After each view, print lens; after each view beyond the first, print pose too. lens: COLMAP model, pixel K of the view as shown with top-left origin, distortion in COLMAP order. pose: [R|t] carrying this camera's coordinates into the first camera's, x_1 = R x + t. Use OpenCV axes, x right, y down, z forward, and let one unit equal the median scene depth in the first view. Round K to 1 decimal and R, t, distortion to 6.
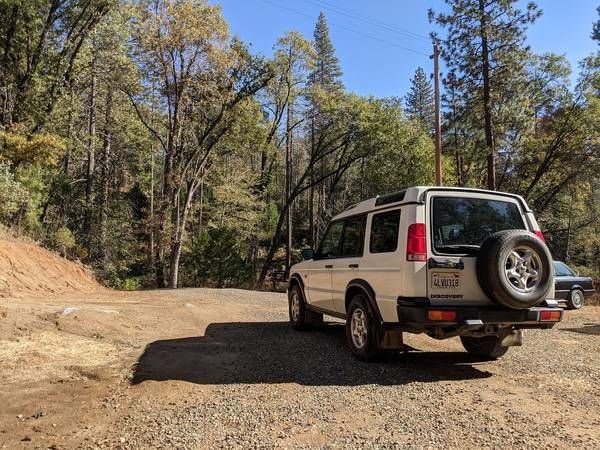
lens RADIAL K [[455.4, 0, 297.6], [0, 455.4, 223.2], [0, 0, 1]] dist [0.002644, 0.000158]
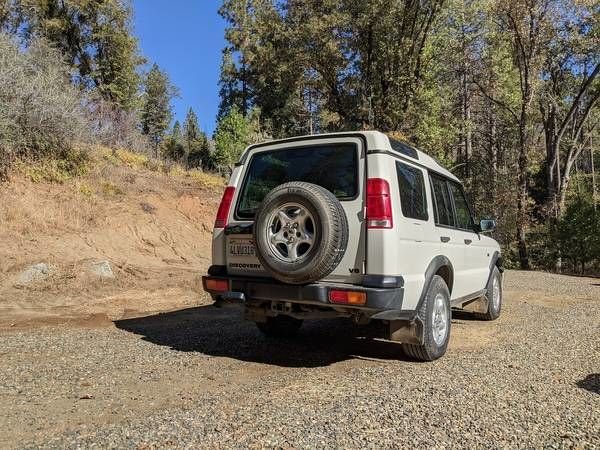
lens RADIAL K [[455.4, 0, 297.6], [0, 455.4, 223.2], [0, 0, 1]] dist [0.002644, 0.000158]
pose [[0.665369, -0.042921, -0.745279, 1.065068], [0.072060, 0.997376, 0.006894, 0.079234], [0.743028, -0.058292, 0.666717, 0.487773]]
